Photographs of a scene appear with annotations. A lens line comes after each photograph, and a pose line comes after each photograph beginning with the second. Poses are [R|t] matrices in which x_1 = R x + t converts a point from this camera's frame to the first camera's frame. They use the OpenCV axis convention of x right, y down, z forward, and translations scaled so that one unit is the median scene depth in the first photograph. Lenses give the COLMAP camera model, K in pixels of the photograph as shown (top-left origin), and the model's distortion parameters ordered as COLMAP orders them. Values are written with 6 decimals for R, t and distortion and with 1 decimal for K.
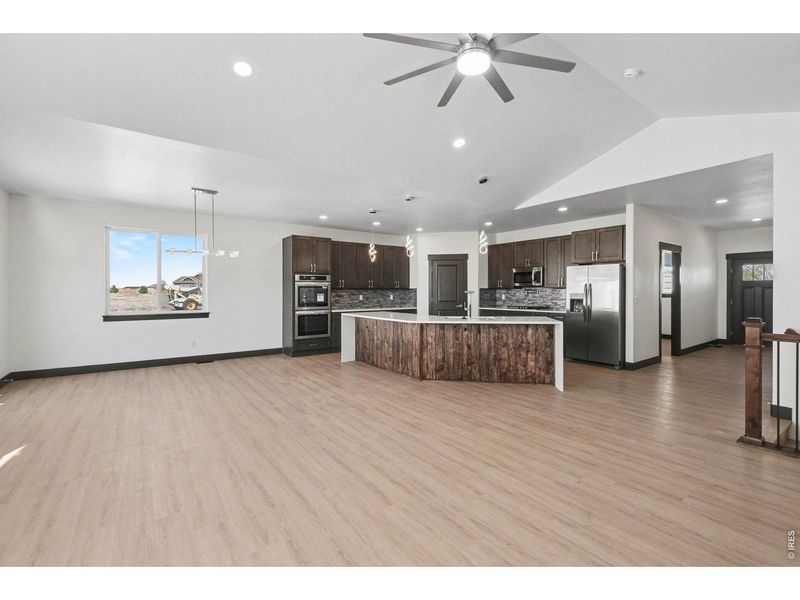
lens RADIAL K [[360.6, 0, 401.8], [0, 360.6, 289.6], [0, 0, 1]] dist [-0.000093, -0.000816]
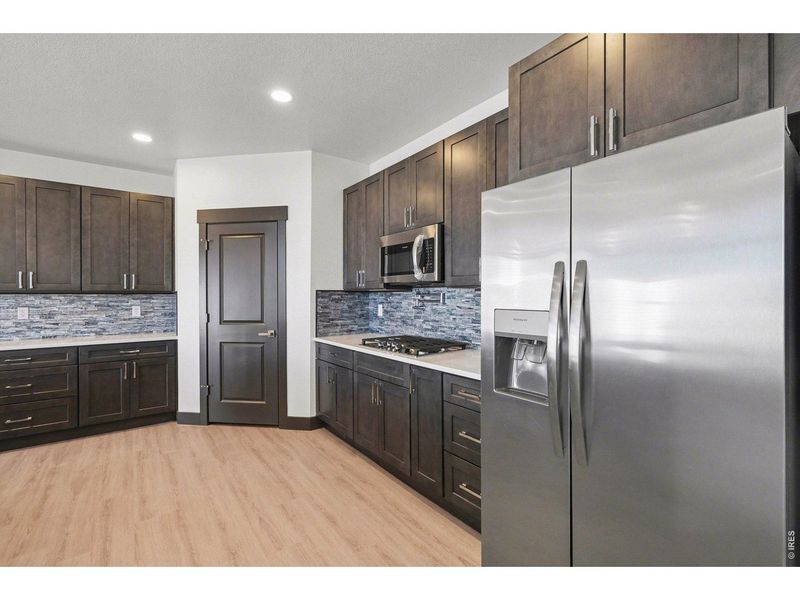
lens RADIAL K [[360.6, 0, 403.4], [0, 360.6, 297.2], [0, 0, 1]] dist [-0.000093, -0.000816]
pose [[0.999892, -0.002085, 0.014547, 0.403754], [0.001966, 0.999964, 0.008211, 0.001391], [-0.014564, -0.008181, 0.999860, 0.768017]]
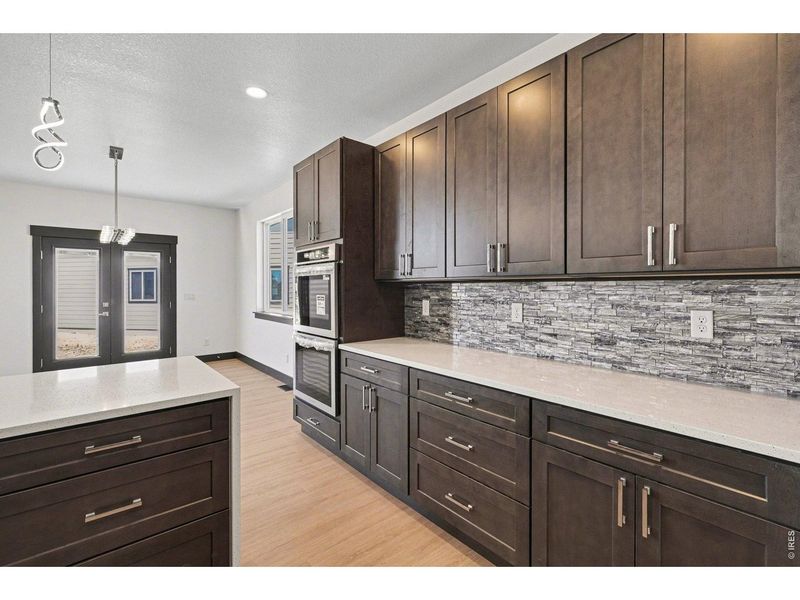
lens RADIAL K [[360.6, 0, 405.7], [0, 360.6, 288.1], [0, 0, 1]] dist [-0.000093, -0.000816]
pose [[0.067140, 0.006153, -0.997725, 0.178229], [0.008382, 0.999942, 0.006731, 0.002526], [0.997708, -0.008815, 0.067084, 1.180228]]
